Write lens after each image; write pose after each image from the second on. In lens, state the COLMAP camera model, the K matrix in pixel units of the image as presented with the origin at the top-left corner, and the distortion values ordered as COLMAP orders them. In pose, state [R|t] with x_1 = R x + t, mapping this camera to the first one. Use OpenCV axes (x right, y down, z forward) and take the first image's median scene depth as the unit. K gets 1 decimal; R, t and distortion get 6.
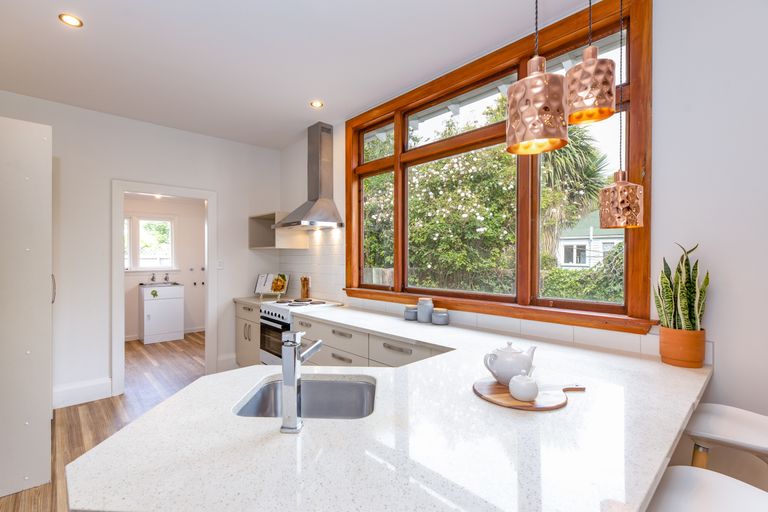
lens RADIAL K [[354.2, 0, 384.0], [0, 354.2, 256.0], [0, 0, 1]] dist [-0.000724, -0.000097]
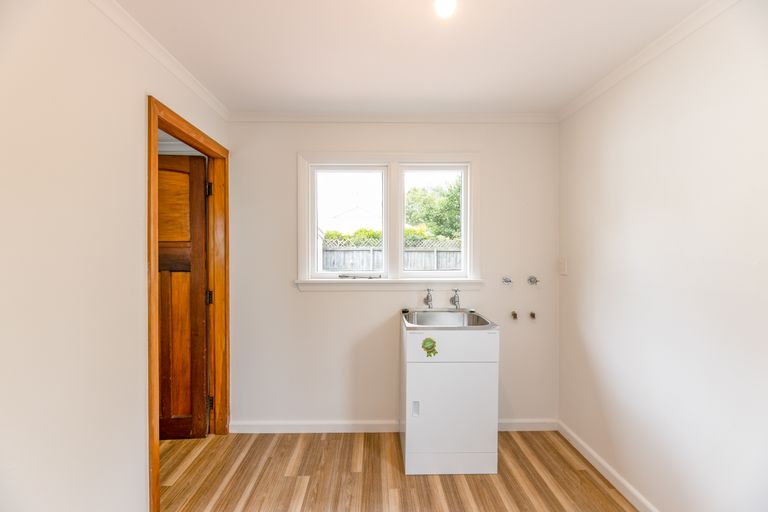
lens RADIAL K [[354.2, 0, 384.0], [0, 354.2, 256.0], [0, 0, 1]] dist [-0.000724, -0.000097]
pose [[0.758145, 0.019453, -0.651795, -0.411893], [-0.004738, 0.999693, 0.024325, 0.000385], [0.652068, -0.015354, 0.758005, 0.638405]]
